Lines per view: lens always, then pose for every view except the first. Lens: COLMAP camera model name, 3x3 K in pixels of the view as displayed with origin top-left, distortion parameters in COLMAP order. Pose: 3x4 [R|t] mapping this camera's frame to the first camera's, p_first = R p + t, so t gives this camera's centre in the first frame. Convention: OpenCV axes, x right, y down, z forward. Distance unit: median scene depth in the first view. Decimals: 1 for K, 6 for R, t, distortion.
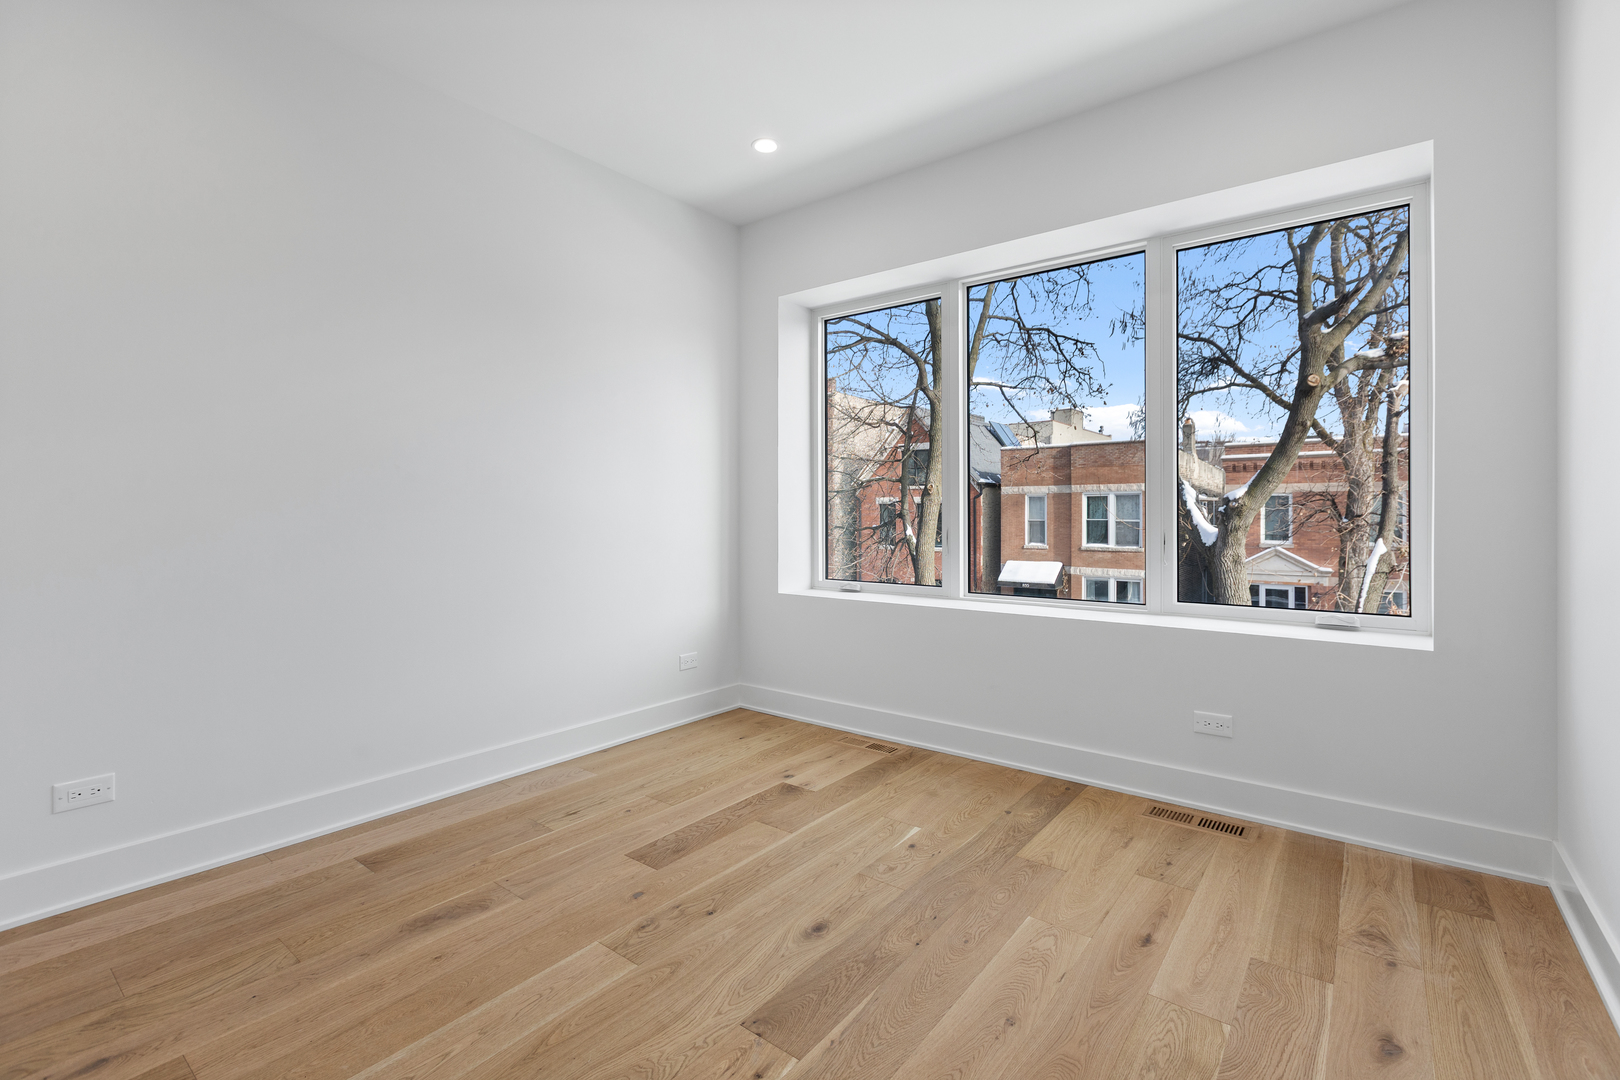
lens RADIAL K [[737.1, 0, 794.2], [0, 737.1, 515.6], [0, 0, 1]] dist [-0.000421, -0.000500]
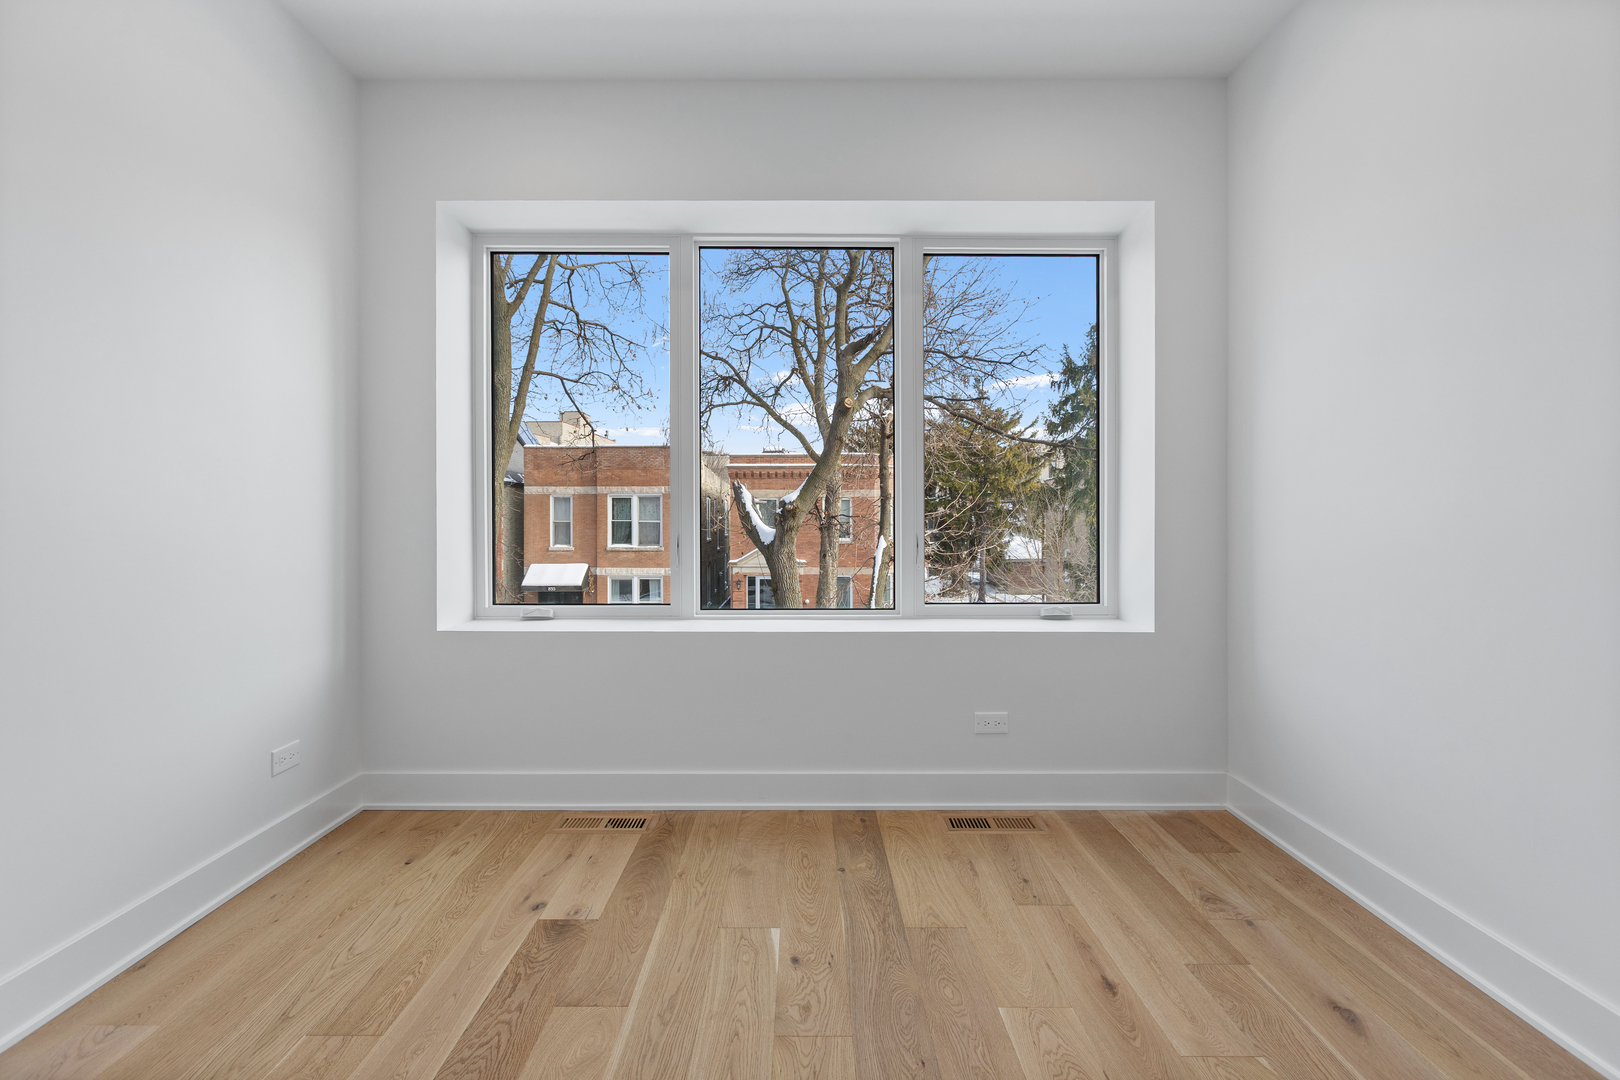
lens RADIAL K [[737.1, 0, 817.4], [0, 737.1, 517.6], [0, 0, 1]] dist [-0.000421, -0.000500]
pose [[0.780866, -0.001072, 0.624698, -0.196732], [0.000310, 0.999999, 0.001328, -0.001854], [-0.624699, -0.000843, 0.780865, 0.272134]]
